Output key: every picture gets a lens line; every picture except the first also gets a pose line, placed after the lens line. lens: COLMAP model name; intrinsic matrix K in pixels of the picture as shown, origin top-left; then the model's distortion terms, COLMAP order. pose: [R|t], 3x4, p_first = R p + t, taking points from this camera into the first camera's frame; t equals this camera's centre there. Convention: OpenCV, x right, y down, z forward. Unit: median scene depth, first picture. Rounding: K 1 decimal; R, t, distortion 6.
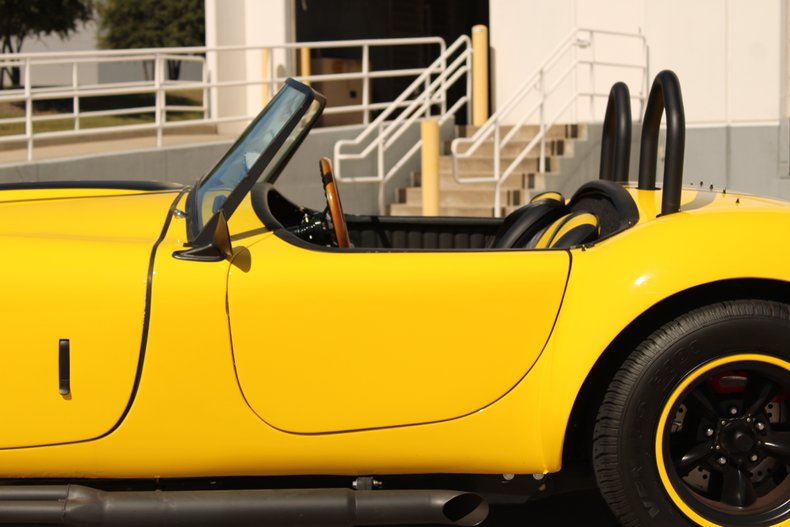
lens RADIAL K [[1609.4, 0, 389.6], [0, 1609.4, 263.2], [0, 0, 1]] dist [0.079137, 0.000000]
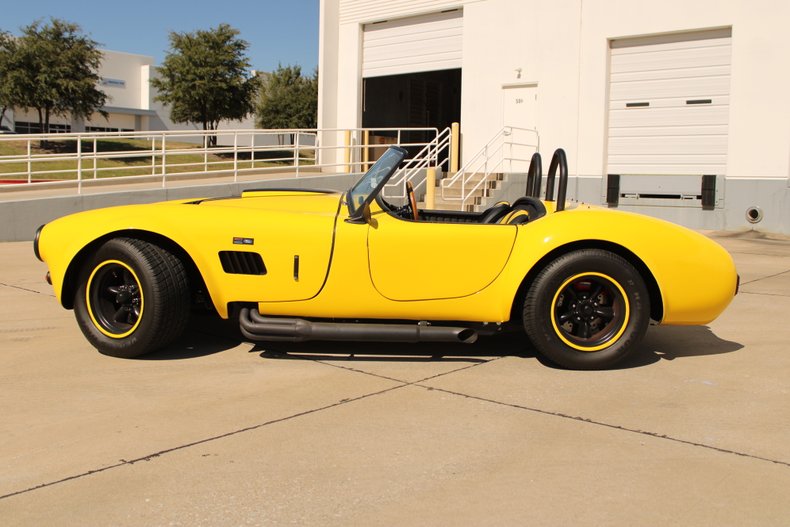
lens RADIAL K [[835.0, 0, 393.4], [0, 835.0, 258.2], [0, 0, 1]] dist [-0.061770, 0.000000]
pose [[0.999368, 0.035433, -0.002882, -0.014812], [-0.035374, 0.999209, 0.018187, 0.005969], [0.003524, -0.018073, 0.999830, -0.047850]]
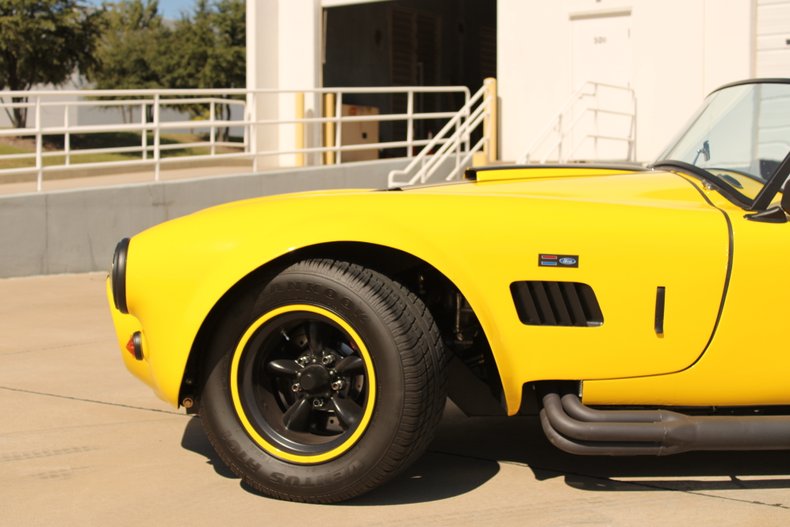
lens RADIAL K [[1355.4, 0, 396.8], [0, 1355.4, 258.6], [0, 0, 1]] dist [0.031202, 0.000000]
pose [[0.996447, 0.011077, 0.083495, -0.118155], [-0.009175, 0.999690, -0.023128, 0.012690], [-0.083725, 0.022280, 0.996240, 0.005982]]
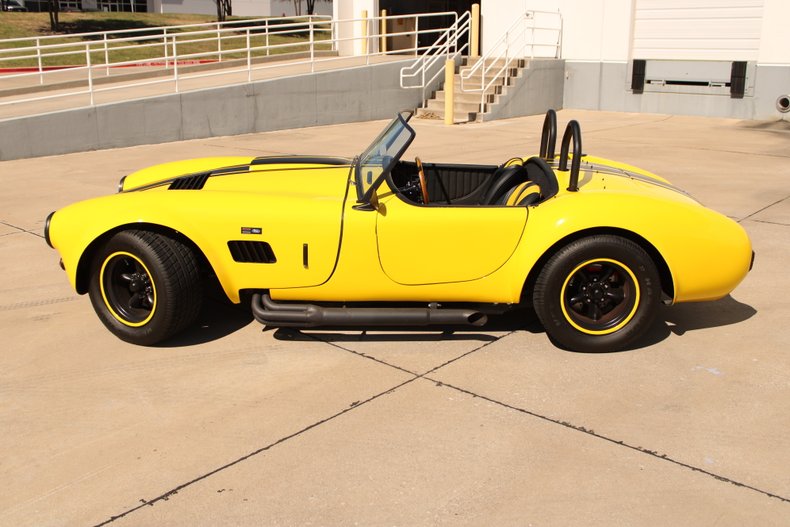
lens RADIAL K [[835.0, 0, 389.7], [0, 835.0, 270.4], [0, 0, 1]] dist [-0.061770, 0.000000]
pose [[0.999283, 0.022209, -0.030673, -0.010942], [-0.015655, 0.979786, 0.199434, -0.038439], [0.034482, -0.198811, 0.979431, -0.042278]]
